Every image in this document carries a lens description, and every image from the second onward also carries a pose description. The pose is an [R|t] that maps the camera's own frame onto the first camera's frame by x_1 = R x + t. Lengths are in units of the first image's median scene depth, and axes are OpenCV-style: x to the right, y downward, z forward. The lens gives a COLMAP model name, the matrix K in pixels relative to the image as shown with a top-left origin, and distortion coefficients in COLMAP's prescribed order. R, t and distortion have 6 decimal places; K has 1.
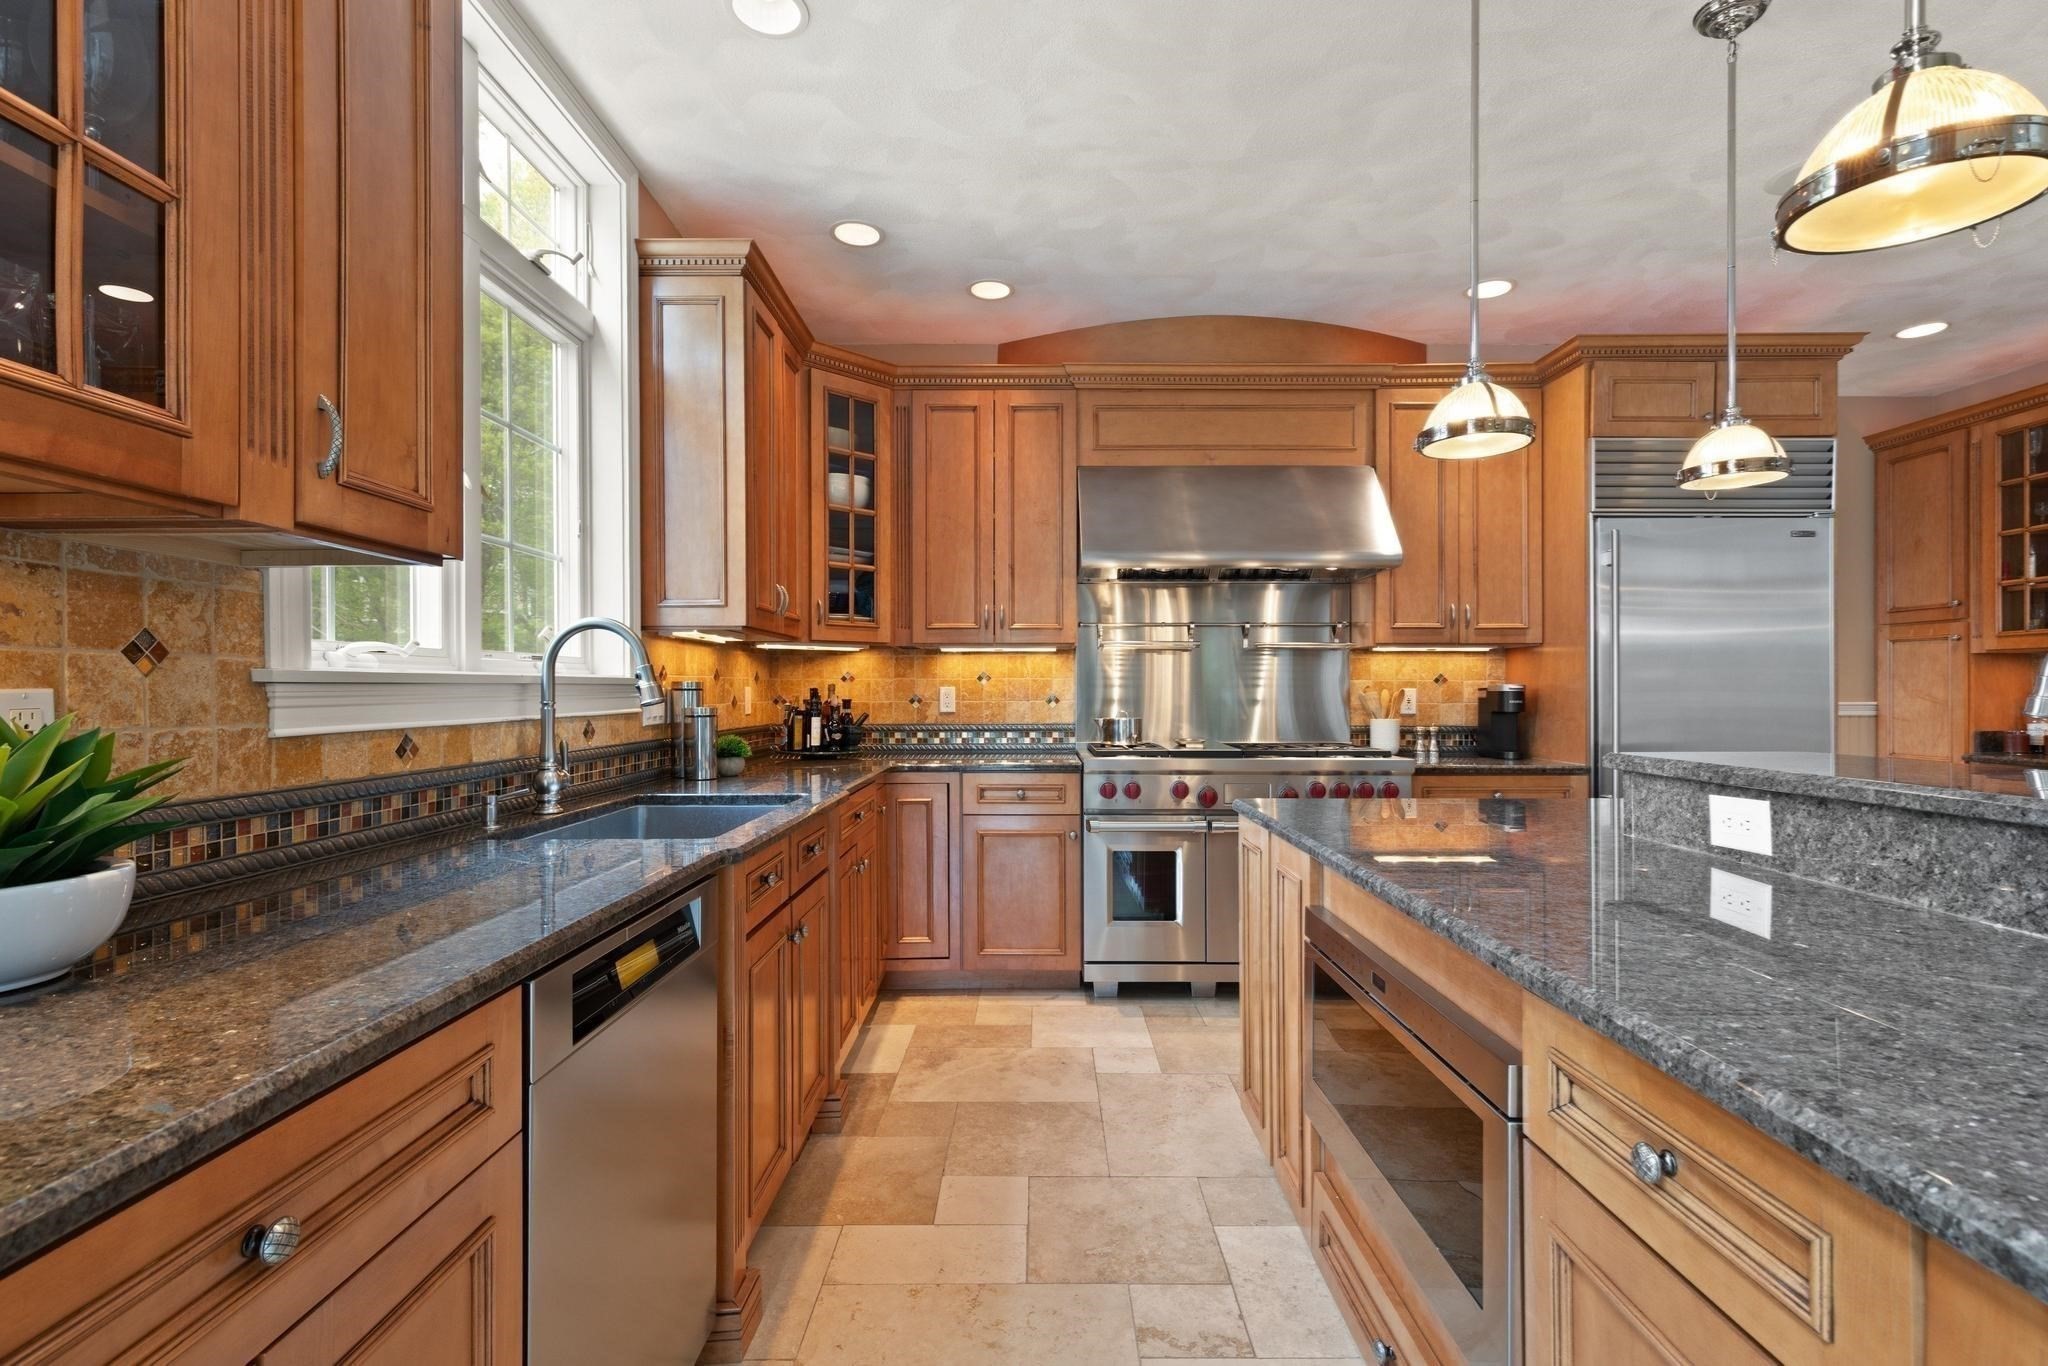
lens RADIAL K [[935.7, 0, 1023.0], [0, 935.7, 690.5], [0, 0, 1]] dist [0.003948, 0.000615]
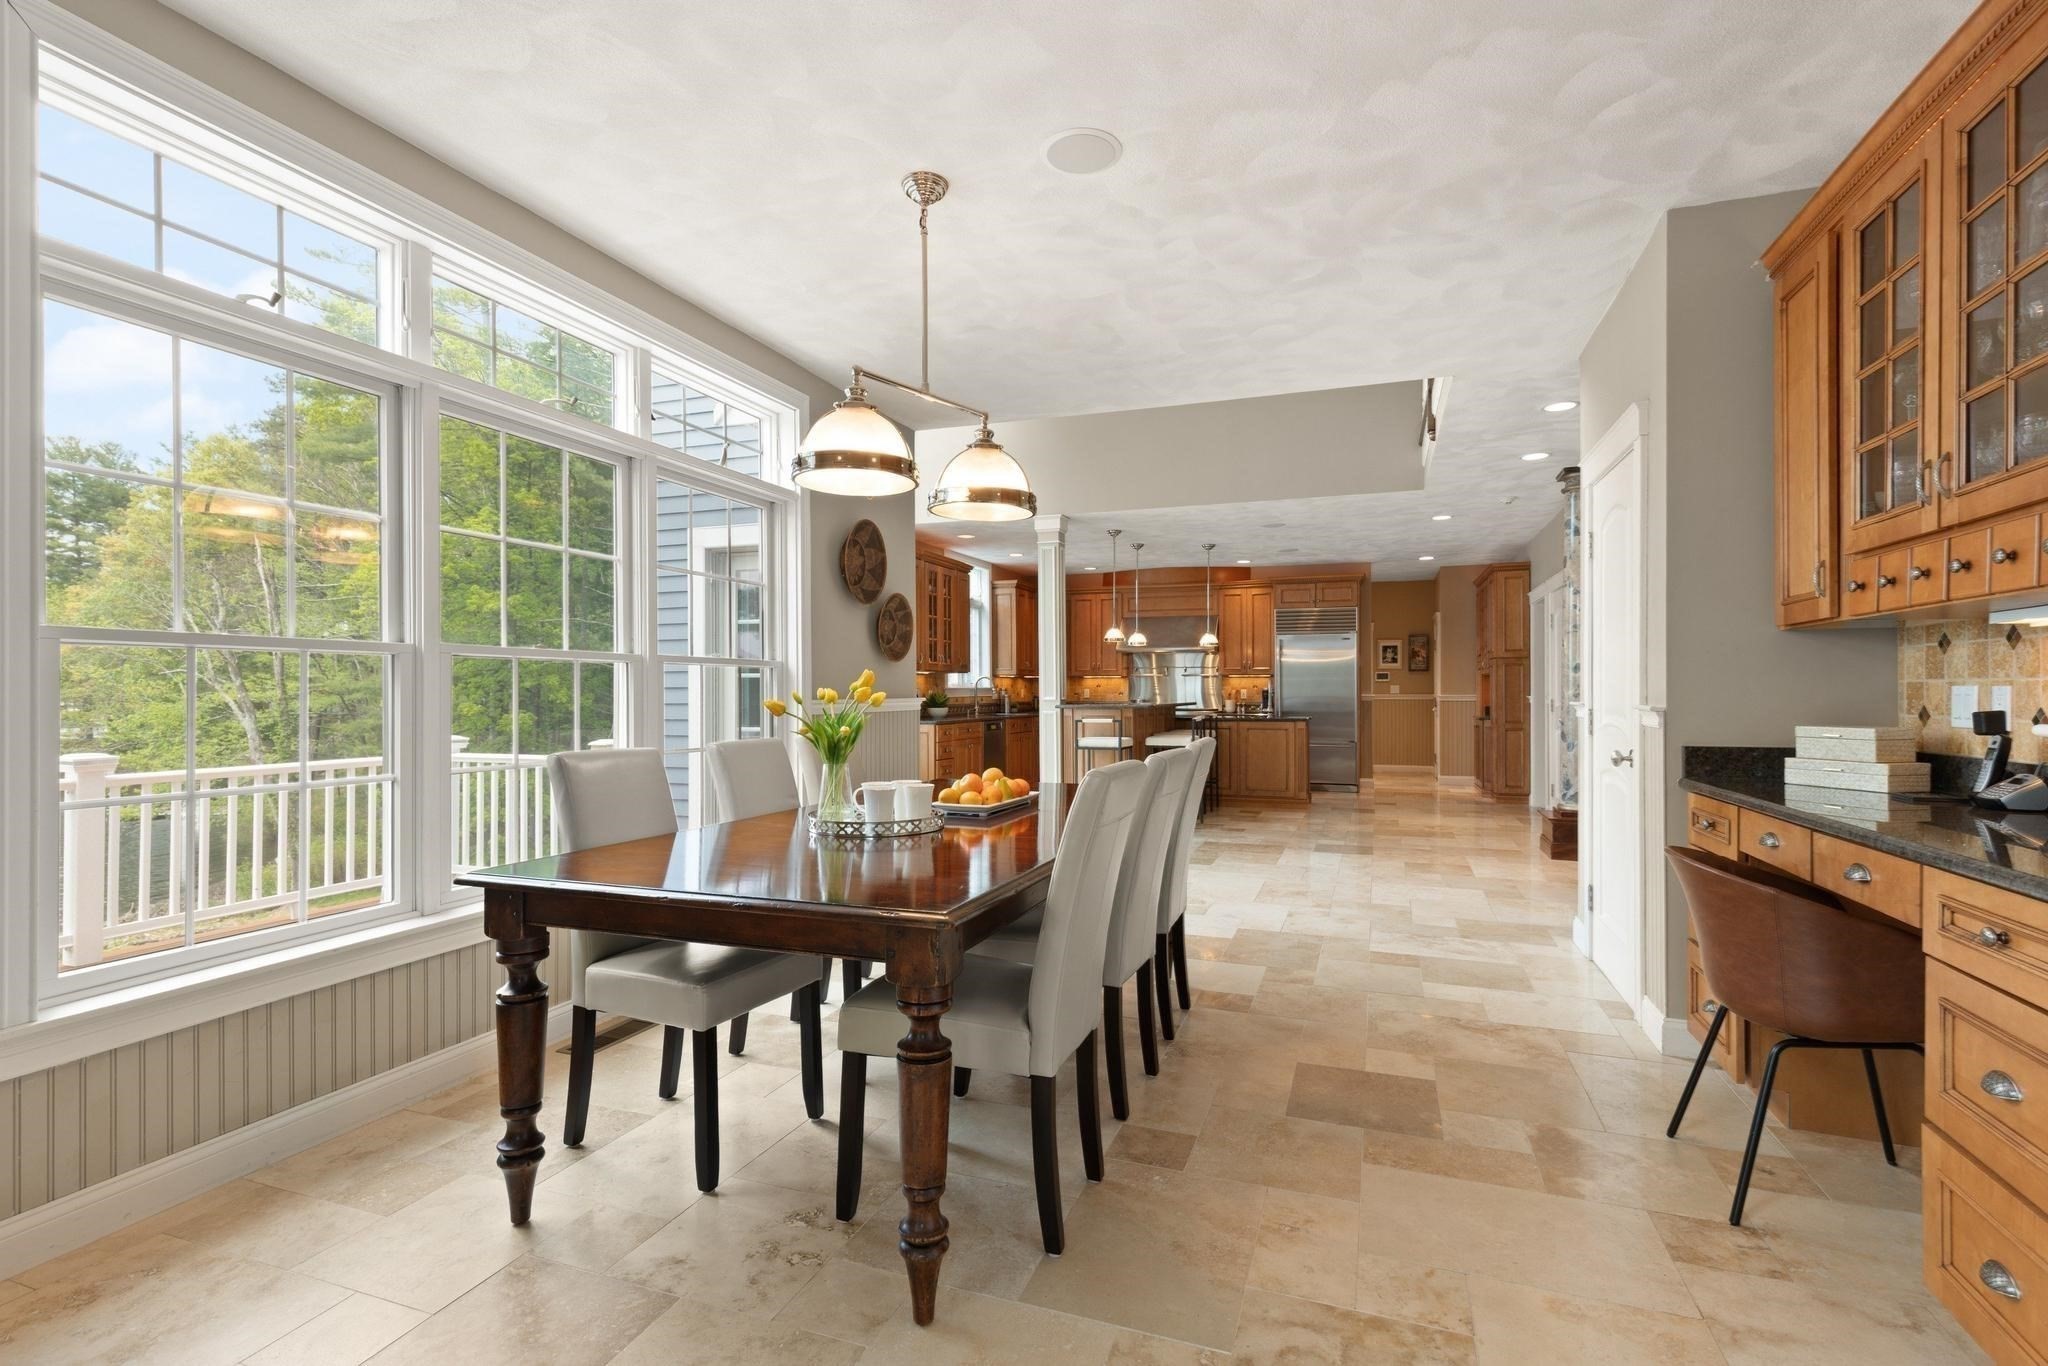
lens RADIAL K [[935.7, 0, 1029.6], [0, 935.7, 688.2], [0, 0, 1]] dist [0.003948, 0.000615]
pose [[0.935087, -0.001814, -0.354414, 1.156683], [0.001669, 0.999998, -0.000714, -0.007026], [0.354415, 0.000076, 0.935088, -2.684602]]
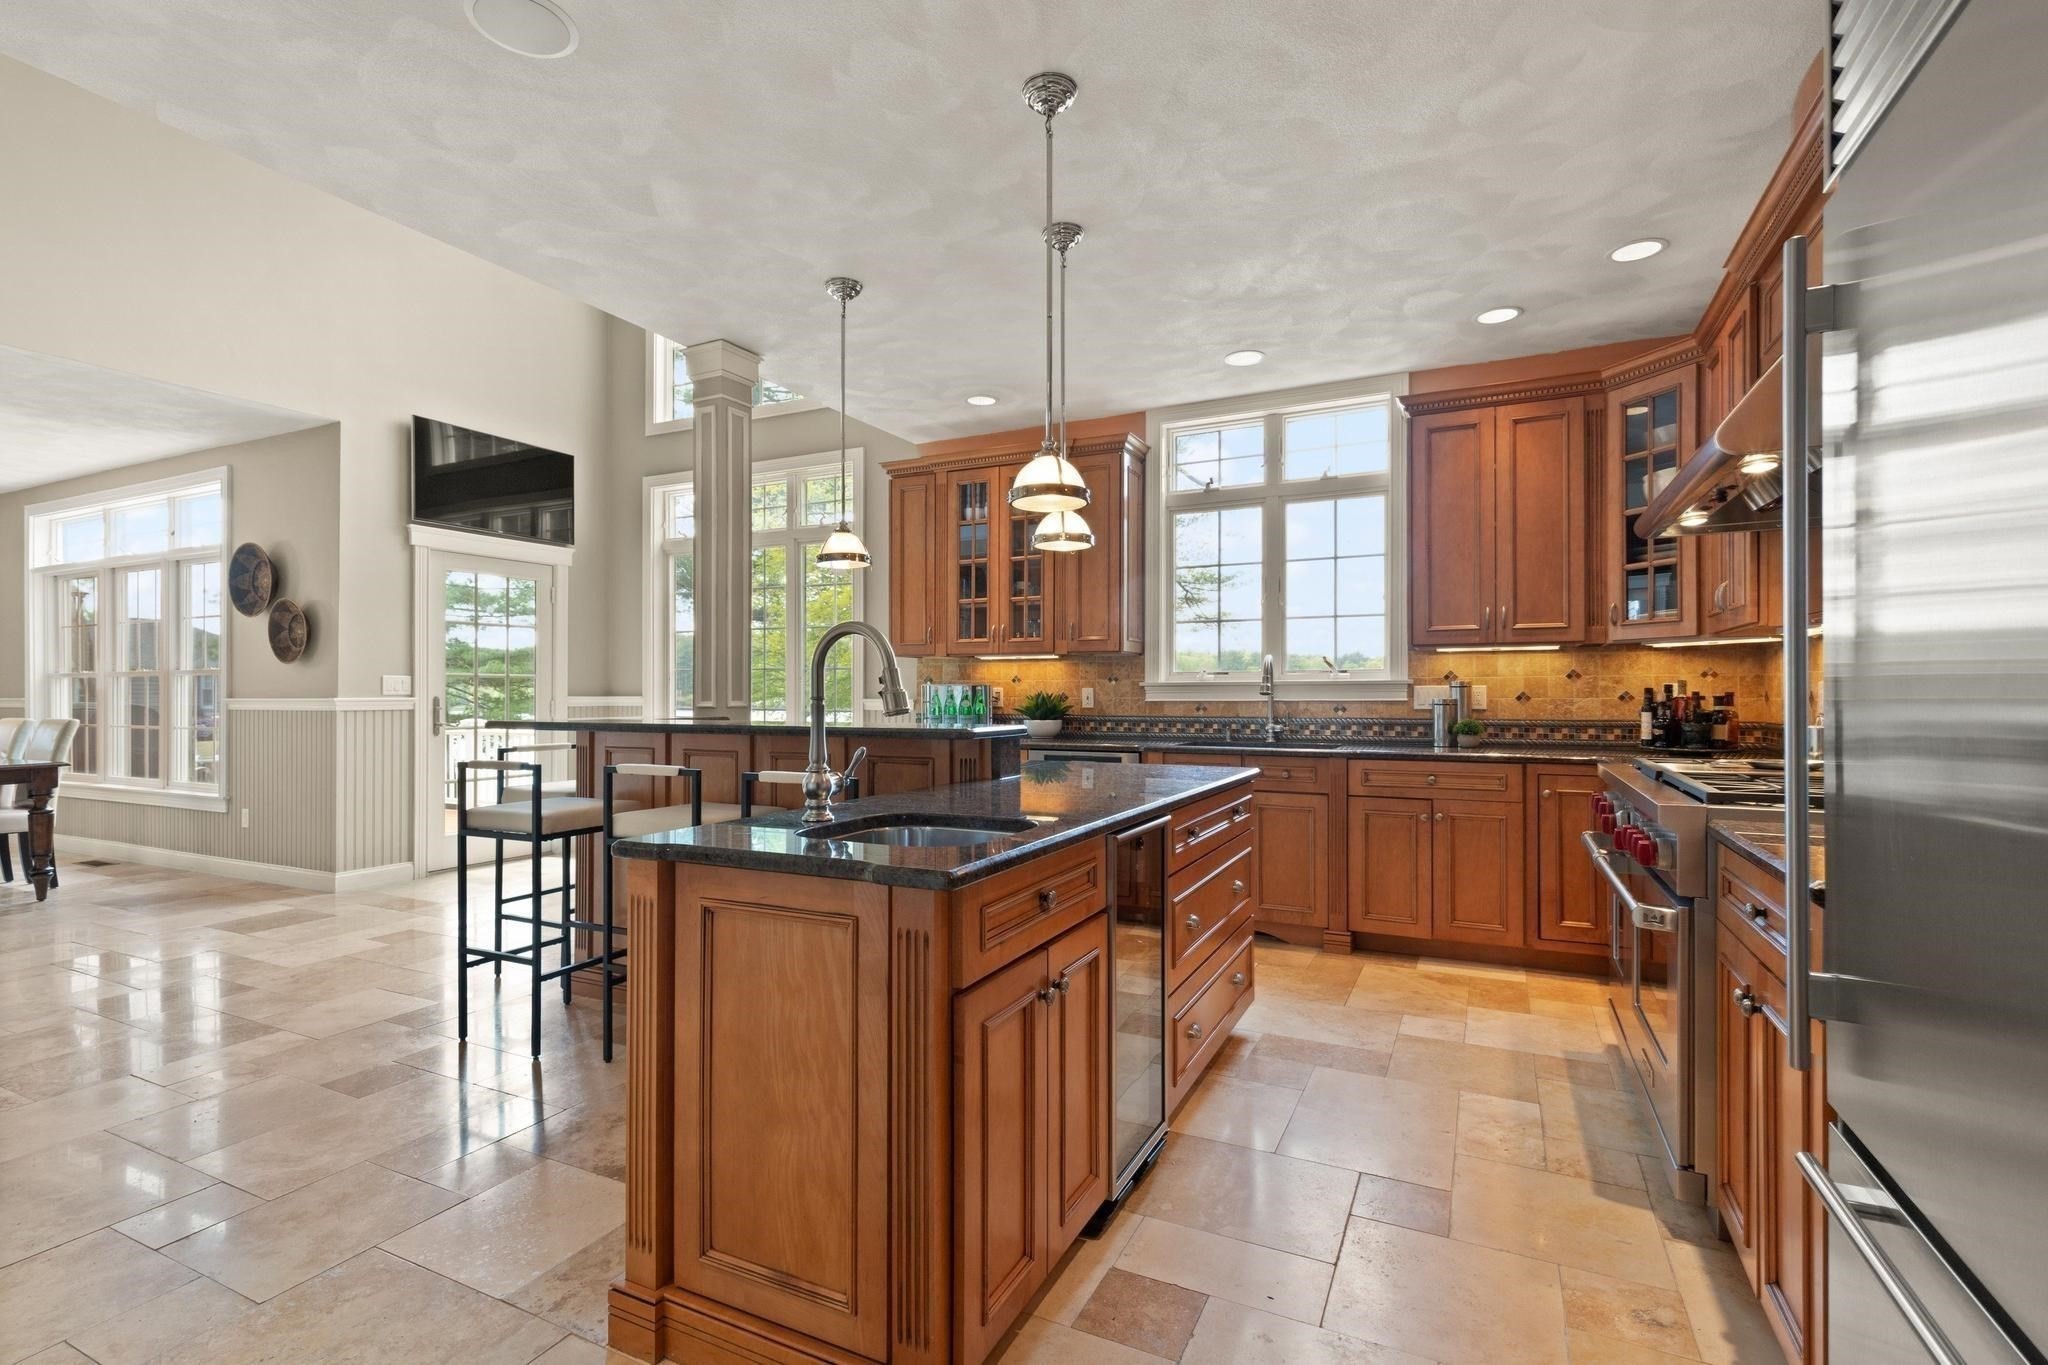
lens RADIAL K [[935.7, 0, 1023.2], [0, 935.7, 687.3], [0, 0, 1]] dist [0.003948, 0.000615]
pose [[-0.437899, -0.001340, -0.899023, 1.356093], [0.005827, 0.999974, -0.004329, 0.004576], [0.899005, -0.007135, -0.437879, 1.108670]]
